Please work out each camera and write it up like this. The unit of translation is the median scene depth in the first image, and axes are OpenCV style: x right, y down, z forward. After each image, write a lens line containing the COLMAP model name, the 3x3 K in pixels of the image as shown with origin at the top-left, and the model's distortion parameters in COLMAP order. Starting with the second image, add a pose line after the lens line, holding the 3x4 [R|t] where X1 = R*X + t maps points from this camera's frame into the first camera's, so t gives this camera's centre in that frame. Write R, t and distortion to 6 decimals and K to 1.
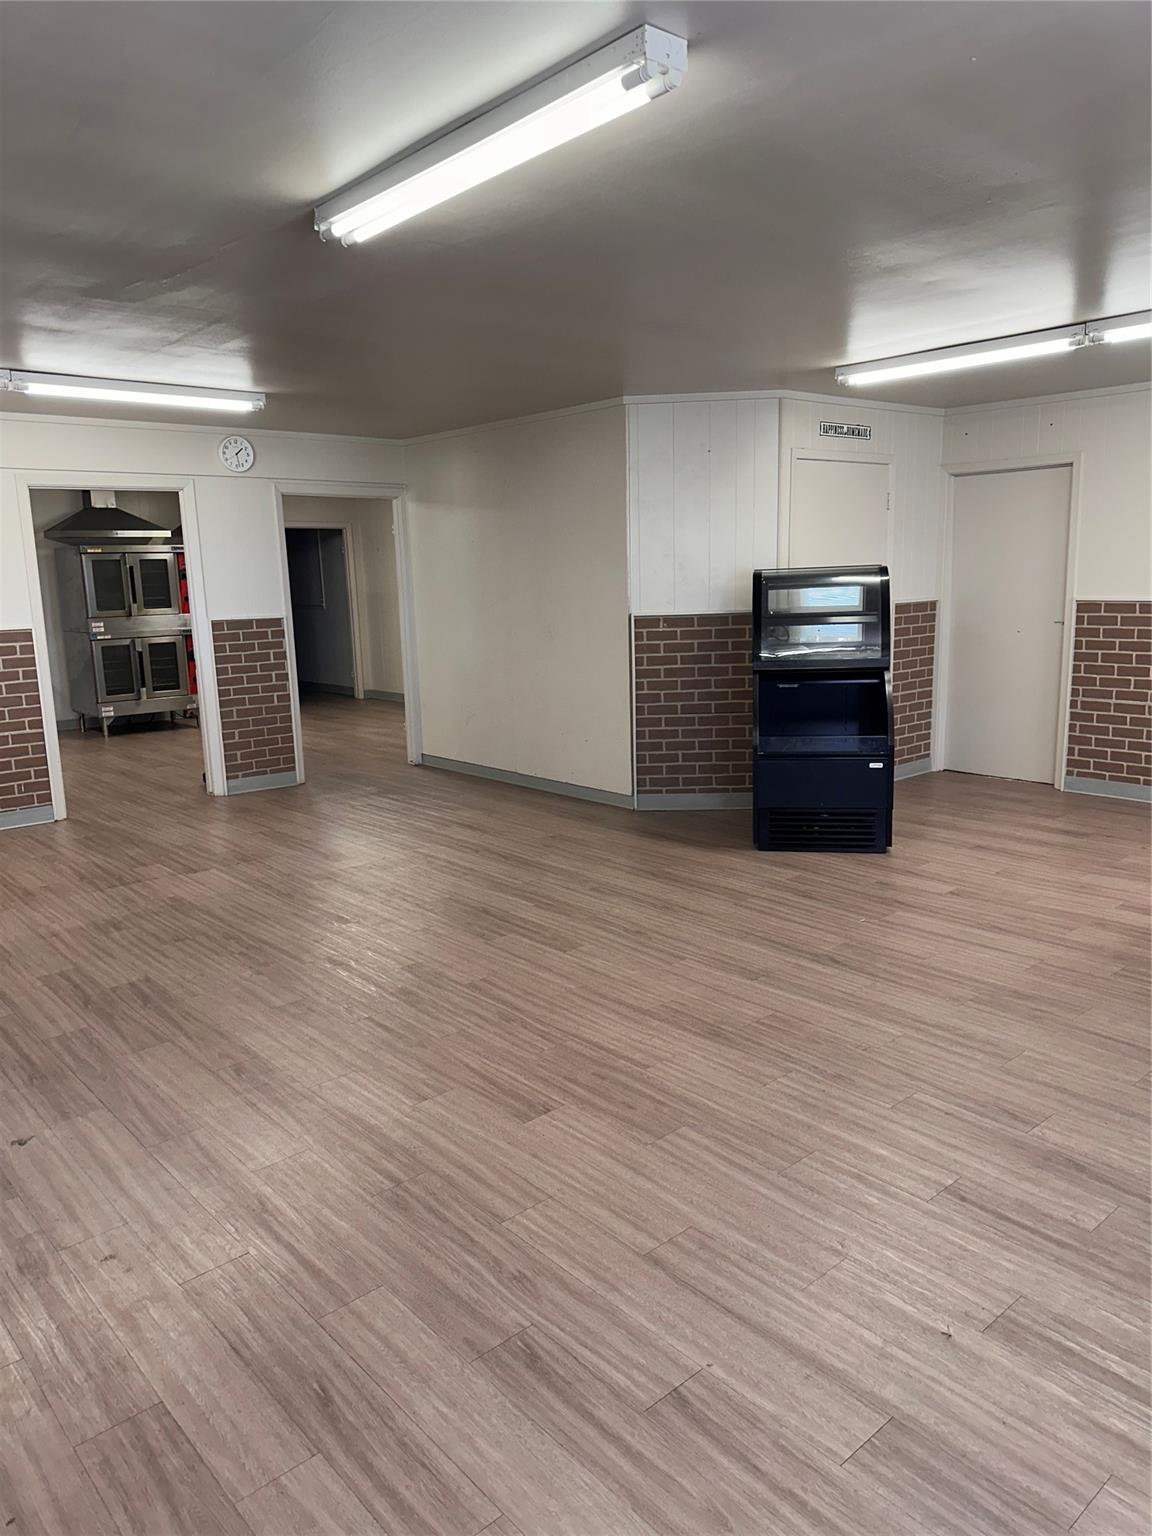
lens RADIAL K [[1065.4, 0, 576.0], [0, 1065.4, 768.0], [0, 0, 1]] dist [0.127640, -0.225963]
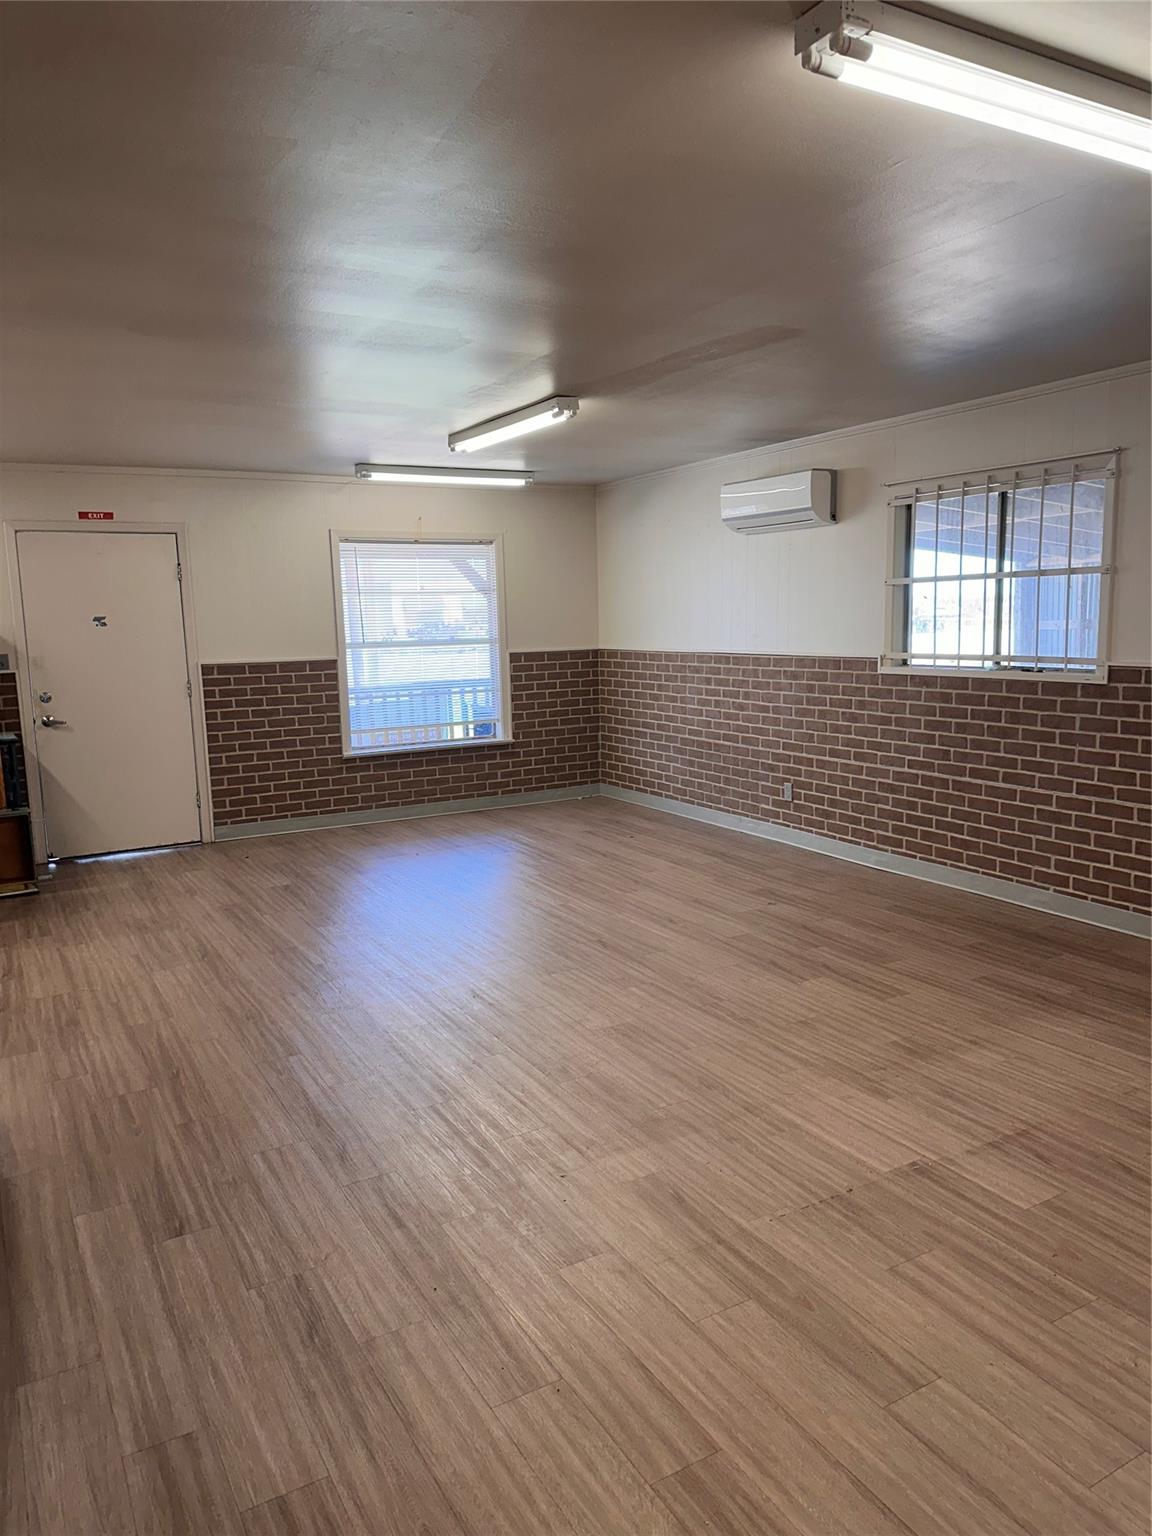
lens RADIAL K [[1058.2, 0, 573.7], [0, 1058.2, 770.2], [0, 0, 1]] dist [0.154548, -0.273788]
pose [[-0.977674, 0.018075, 0.209347, -0.381609], [0.085003, 0.945155, 0.315368, -0.330532], [-0.192165, 0.326122, -0.925590, 1.821624]]
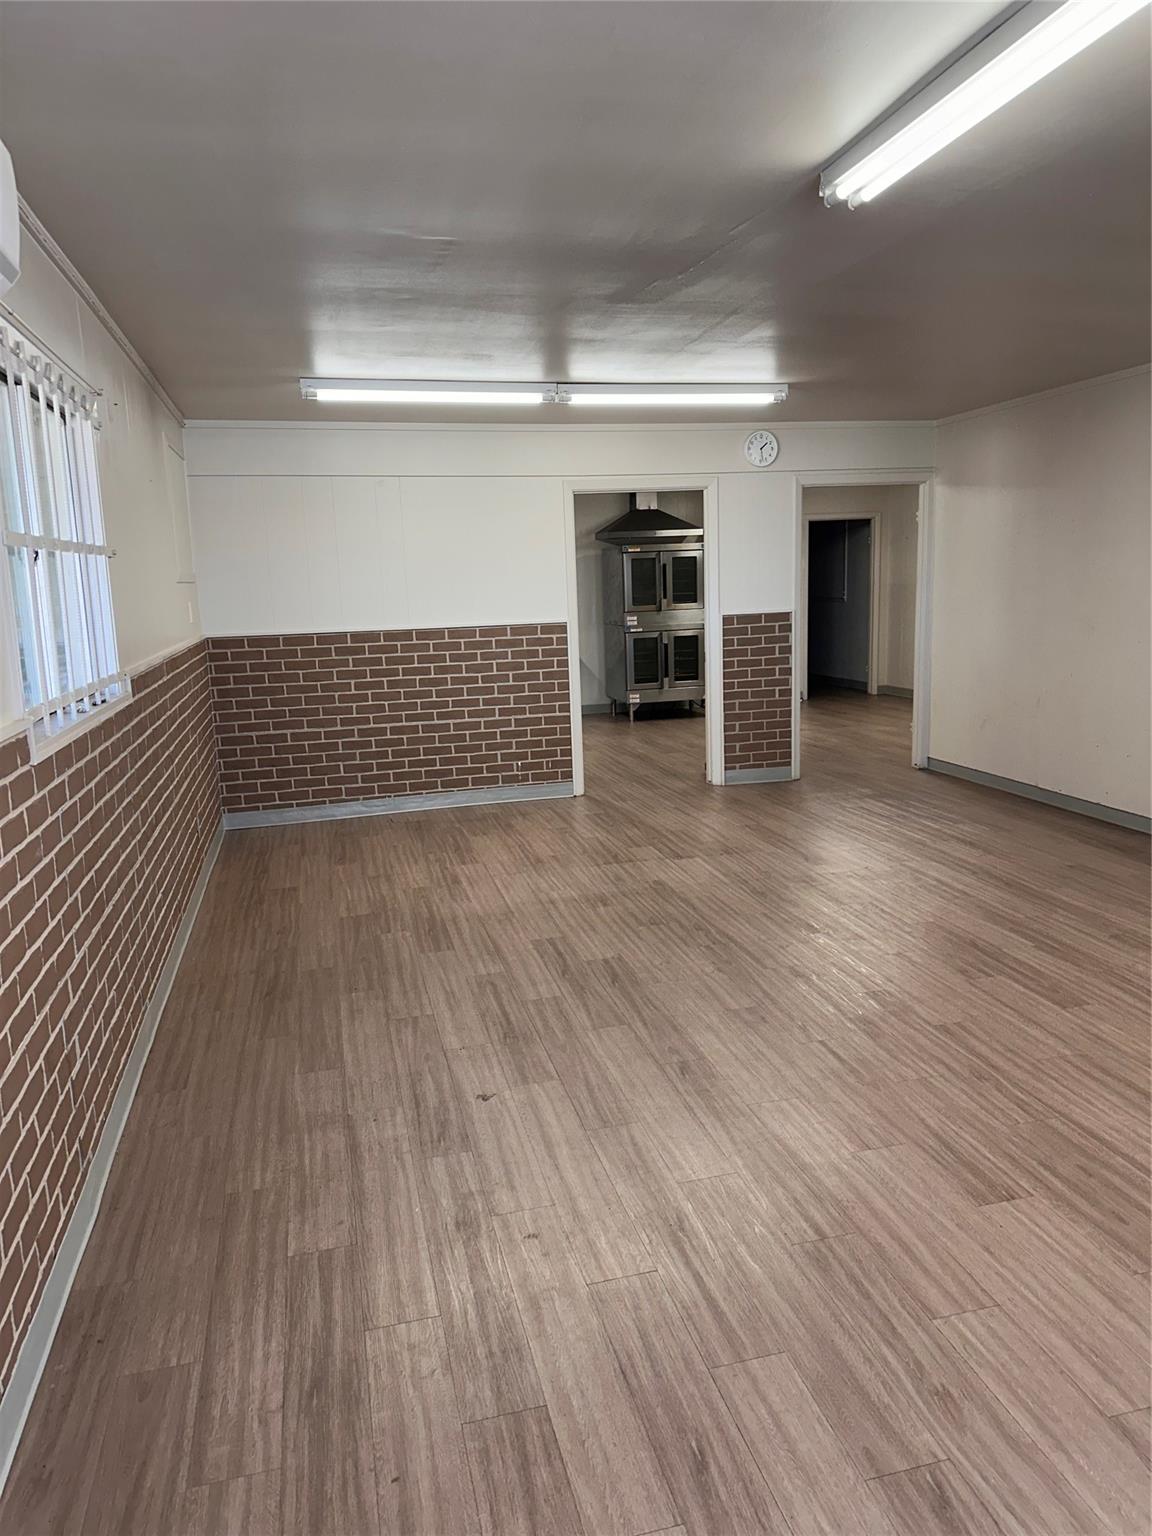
lens RADIAL K [[1058.2, 0, 573.7], [0, 1058.2, 770.2], [0, 0, 1]] dist [0.154548, -0.273788]
pose [[0.885026, 0.075544, -0.459371, 0.023153], [-0.070892, 0.997108, 0.027395, -0.011222], [0.460112, 0.008321, 0.887822, 0.057702]]
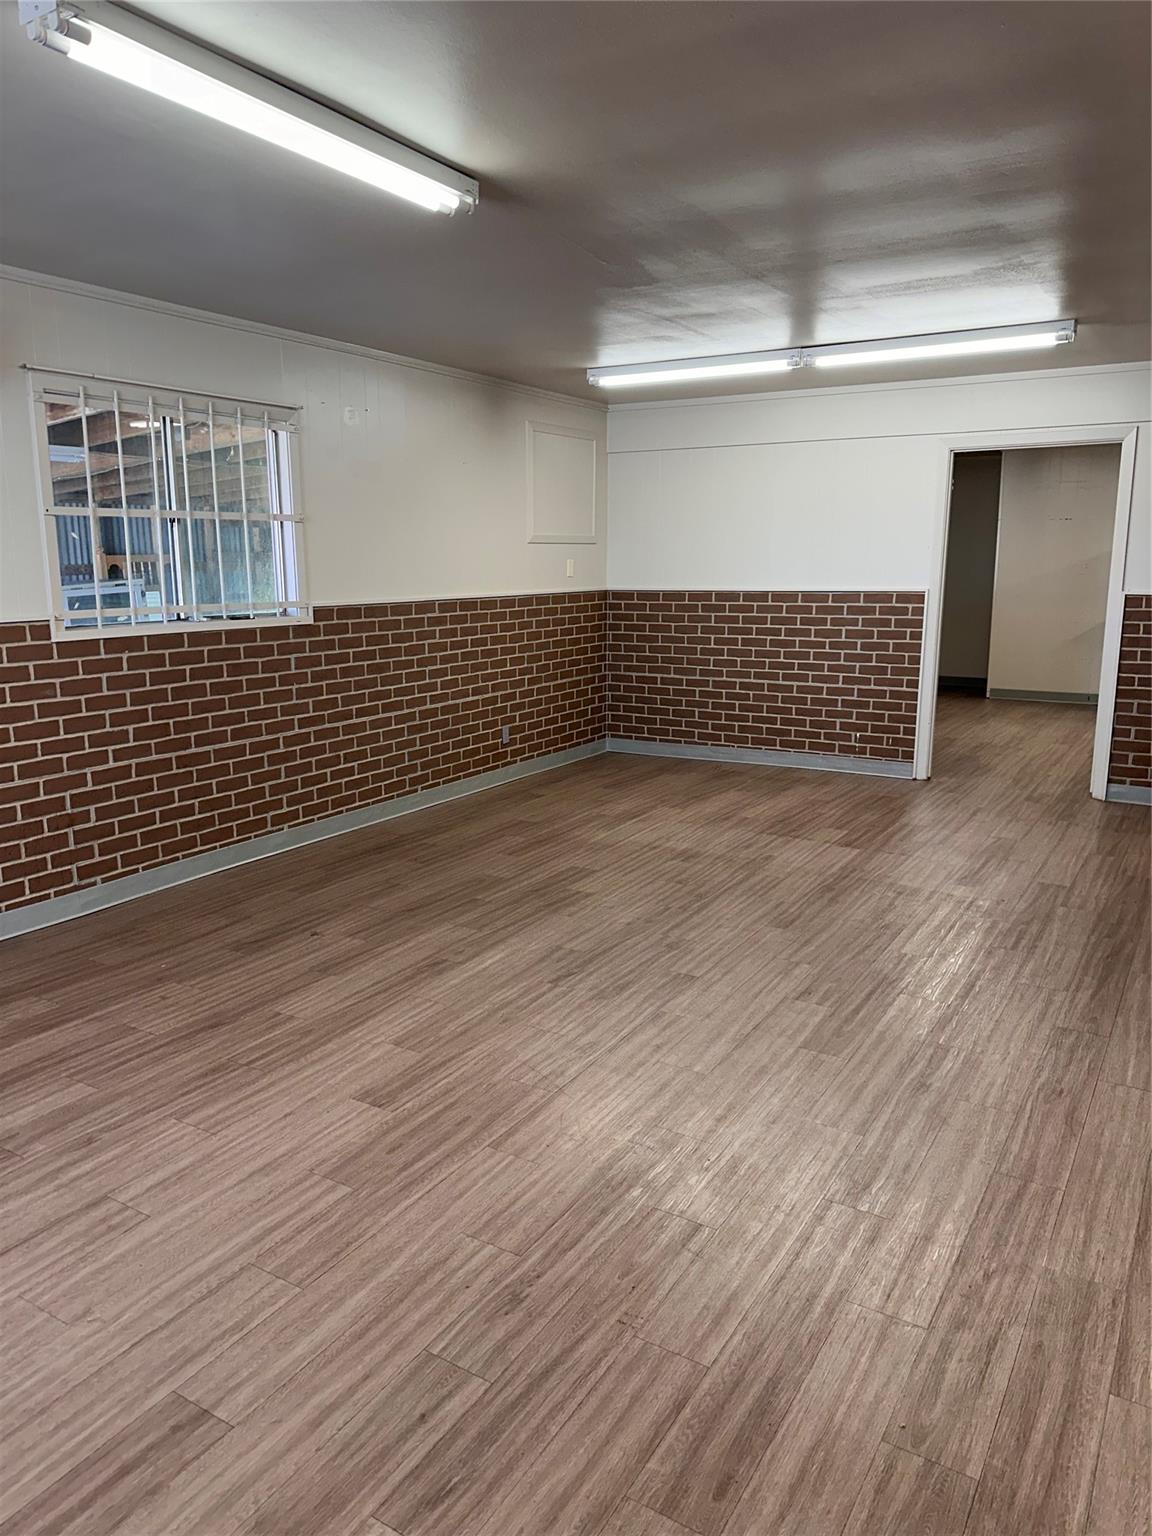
lens RADIAL K [[1058.2, 0, 573.7], [0, 1058.2, 770.2], [0, 0, 1]] dist [0.154548, -0.273788]
pose [[0.290614, 0.212342, -0.932981, 0.585537], [-0.177440, 0.970112, 0.165522, -0.109937], [0.940244, 0.117445, 0.319607, 0.564861]]
